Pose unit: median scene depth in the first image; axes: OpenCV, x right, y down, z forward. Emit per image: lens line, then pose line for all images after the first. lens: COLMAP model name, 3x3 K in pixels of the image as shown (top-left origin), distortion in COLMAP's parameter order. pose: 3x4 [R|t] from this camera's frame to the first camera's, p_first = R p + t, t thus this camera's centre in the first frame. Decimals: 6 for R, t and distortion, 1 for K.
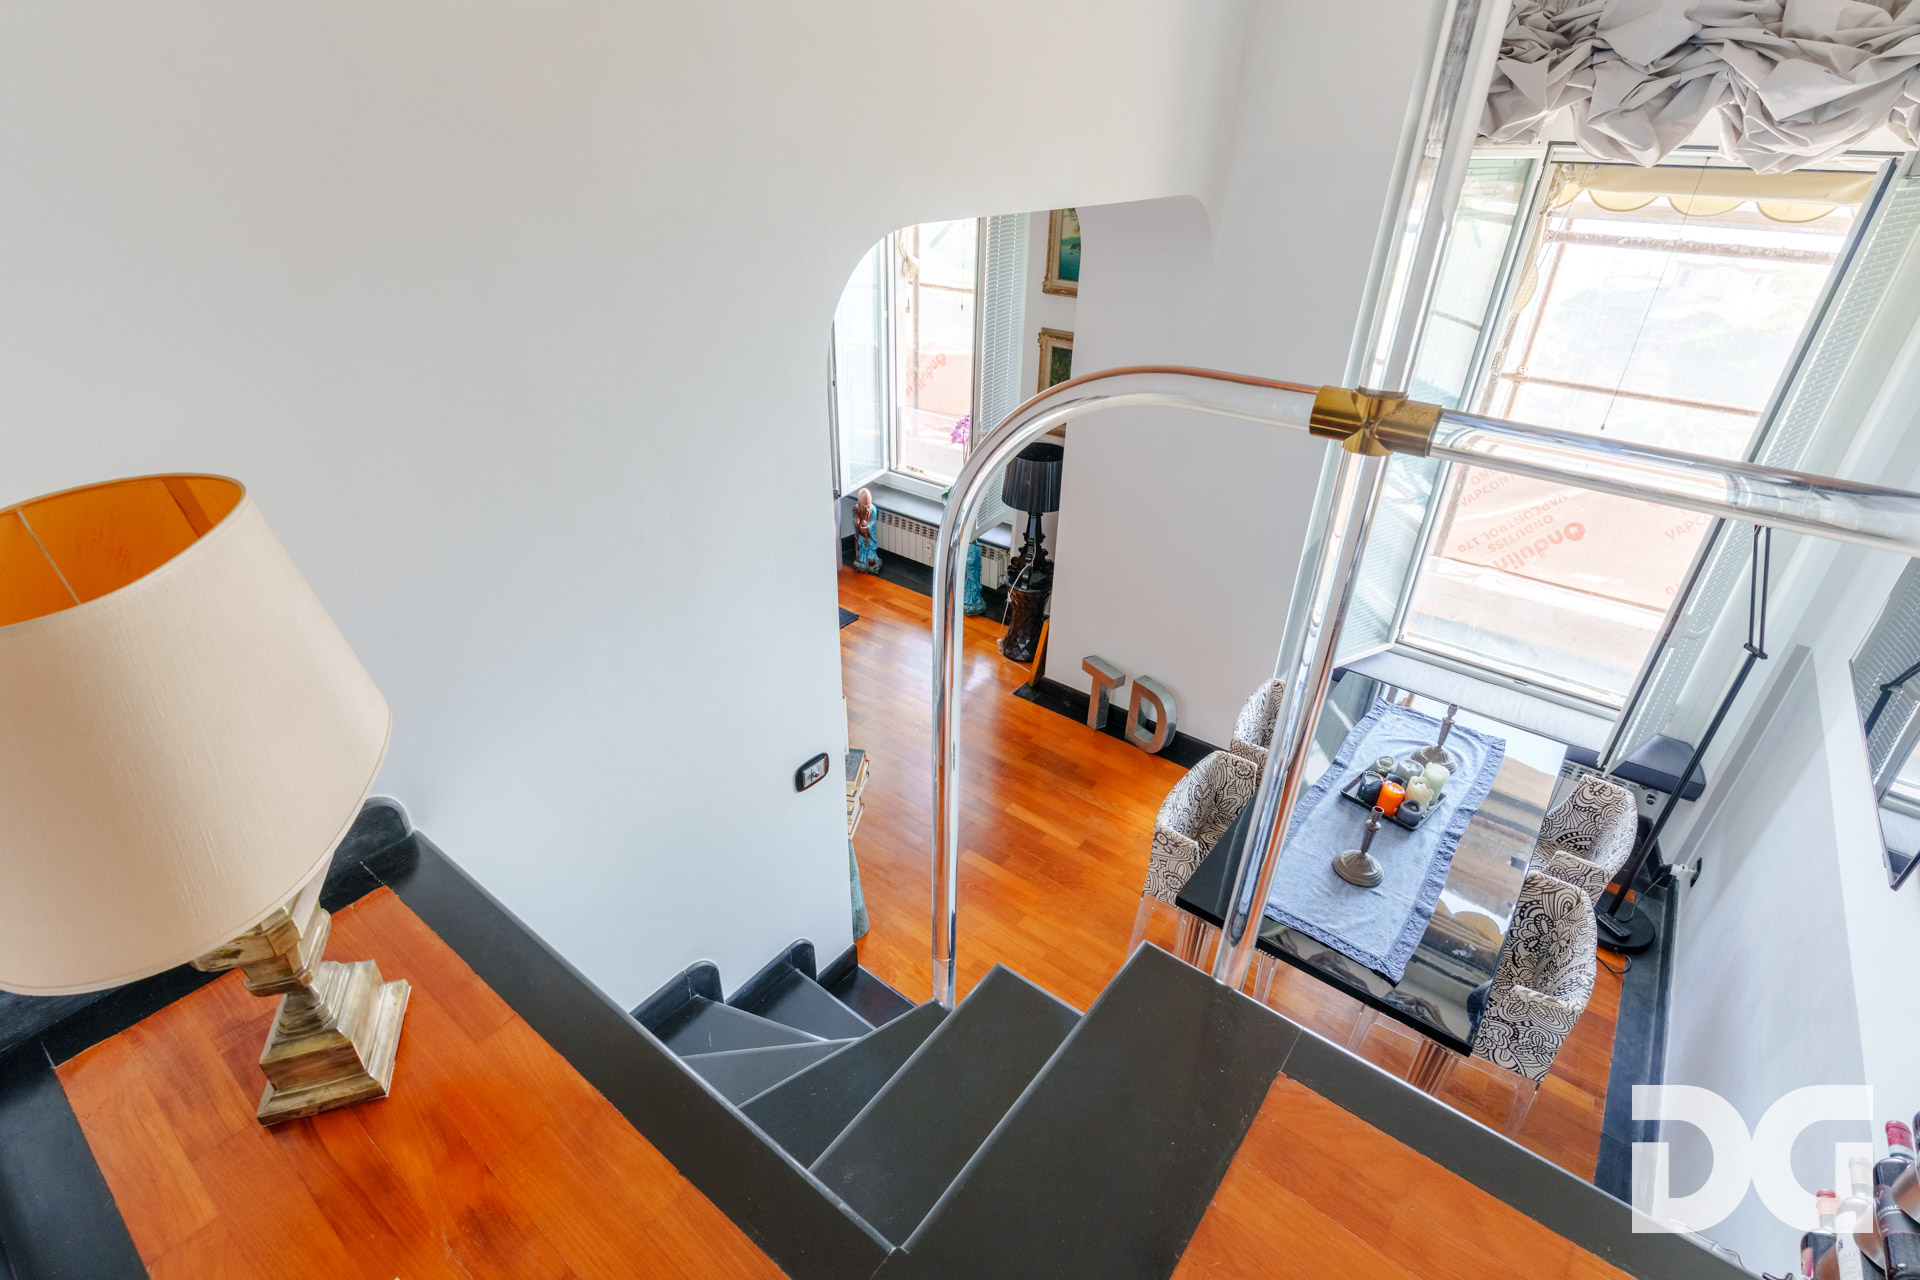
lens RADIAL K [[899.3, 0, 956.0], [0, 899.3, 644.8], [0, 0, 1]] dist [0.000620, -0.000162]
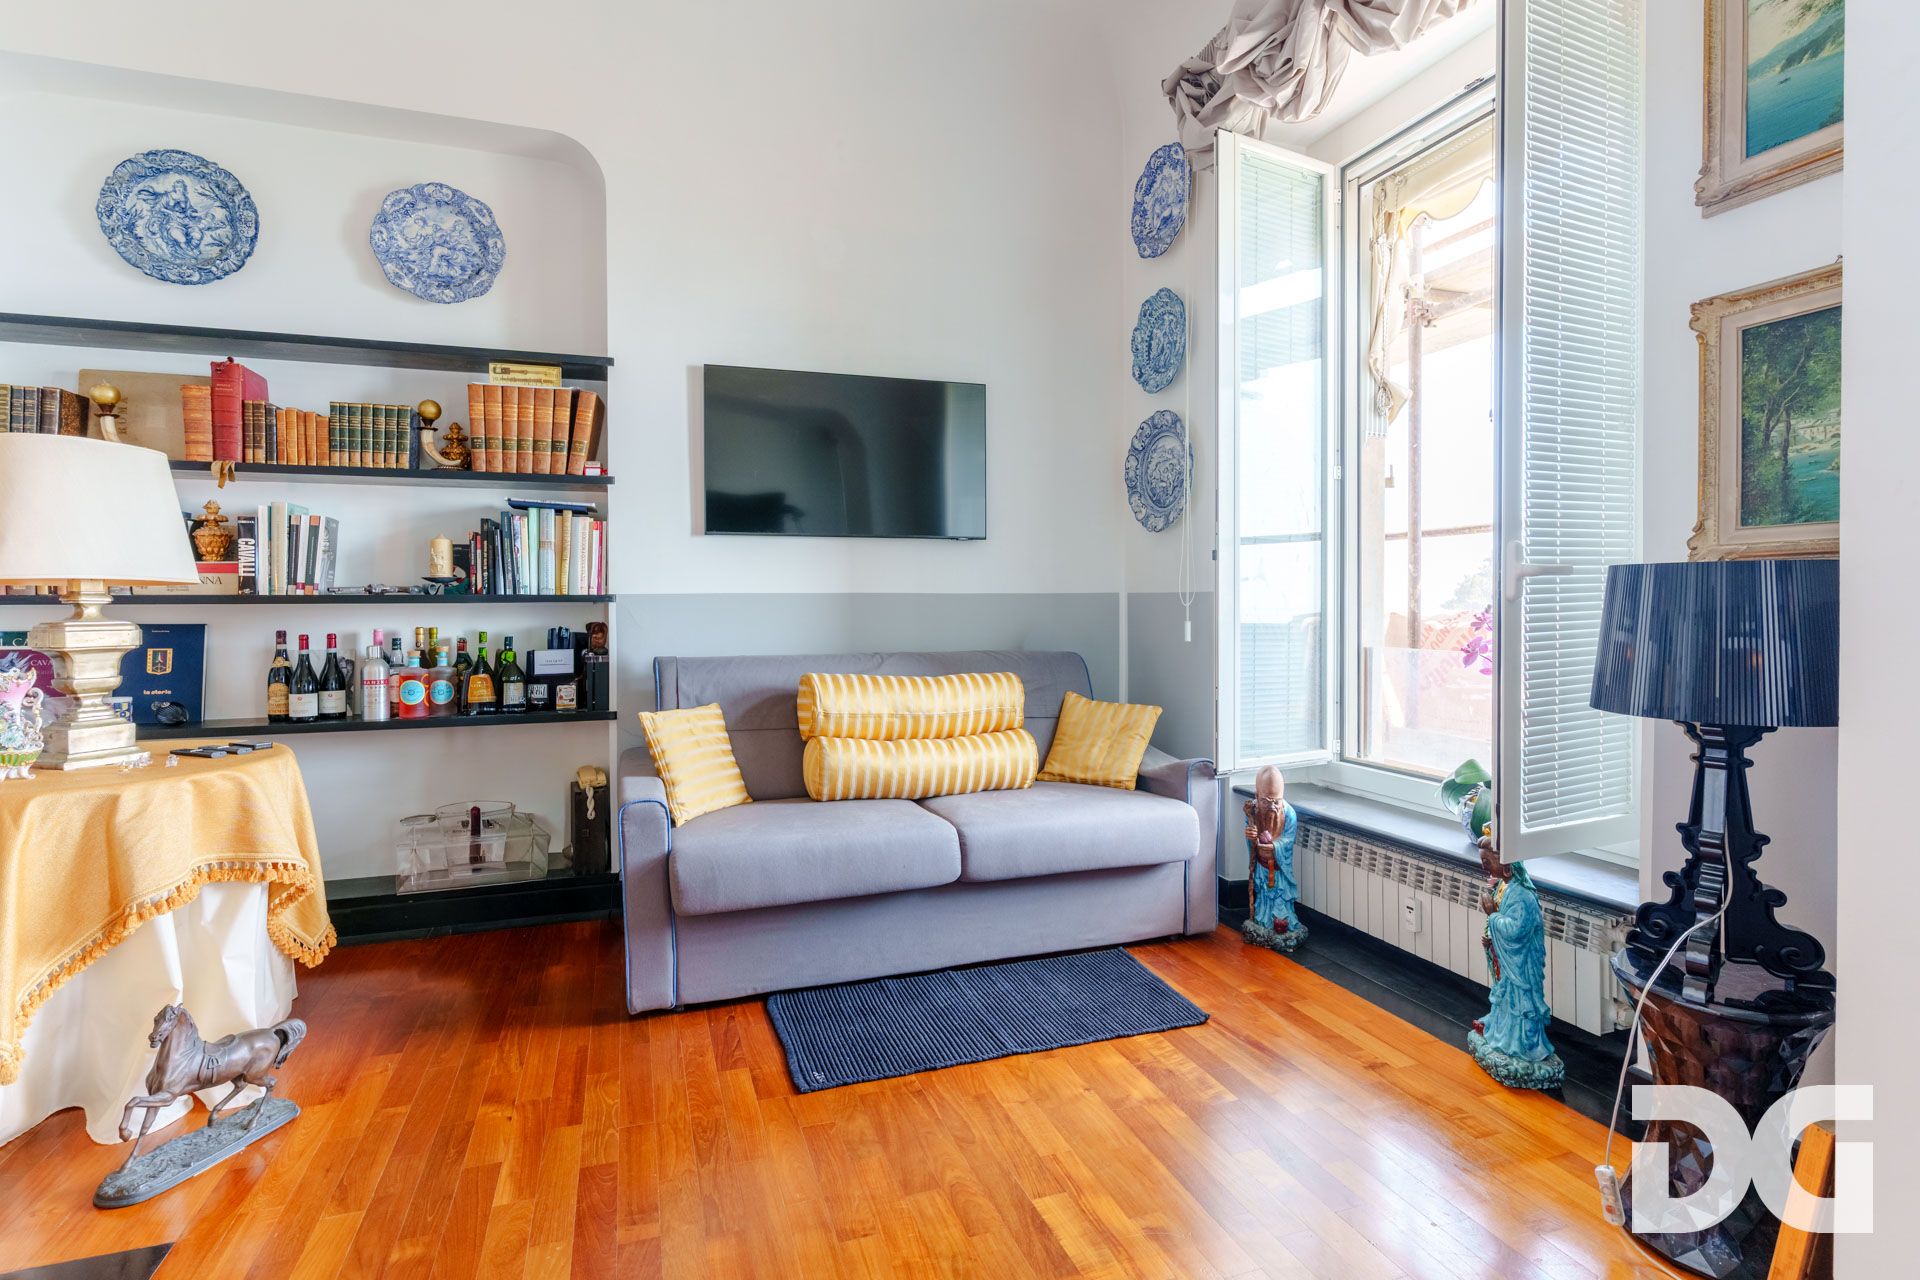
lens RADIAL K [[915.1, 0, 951.0], [0, 915.1, 621.7], [0, 0, 1]] dist [0.002212, 0.000805]
pose [[0.835569, -0.016410, -0.549140, 0.034584], [-0.258989, 0.869752, -0.420068, 0.020225], [0.484509, 0.493217, 0.722488, 0.540433]]
